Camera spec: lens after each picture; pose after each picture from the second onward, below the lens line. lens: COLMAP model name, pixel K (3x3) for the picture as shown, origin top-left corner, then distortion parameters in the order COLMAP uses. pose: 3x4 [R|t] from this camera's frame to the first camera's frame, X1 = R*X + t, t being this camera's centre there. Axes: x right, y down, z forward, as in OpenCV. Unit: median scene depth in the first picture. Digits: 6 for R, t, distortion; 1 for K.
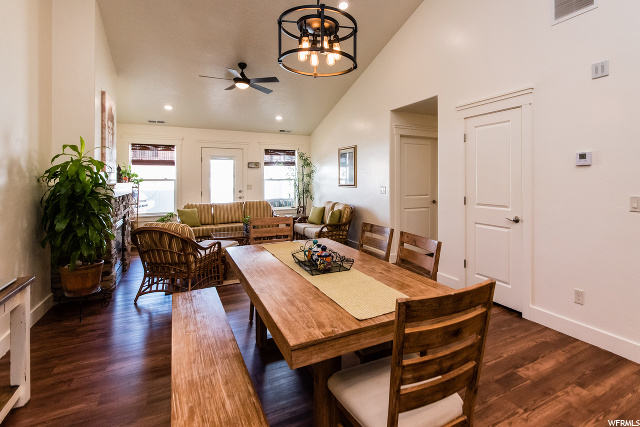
lens RADIAL K [[305.8, 0, 347.2], [0, 305.8, 176.6], [0, 0, 1]] dist [0.002367, 0.000174]
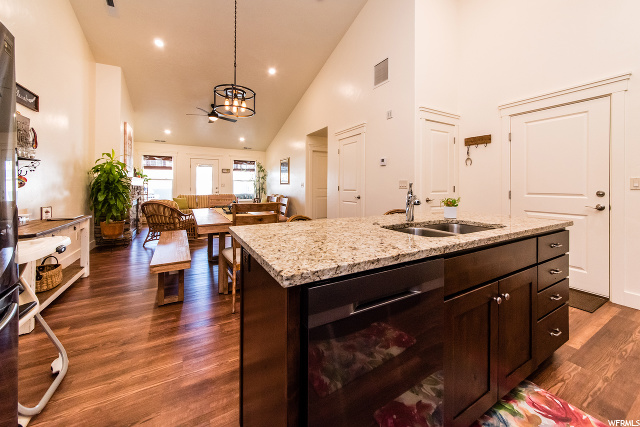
lens RADIAL K [[237.8, 0, 314.3], [0, 237.8, 185.7], [0, 0, 1]] dist [0.013037, 0.000016]
pose [[0.999983, 0.005680, -0.001135, 0.240628], [-0.005678, 0.999983, 0.001425, 0.060157], [0.001143, -0.001419, 0.999998, -0.310751]]
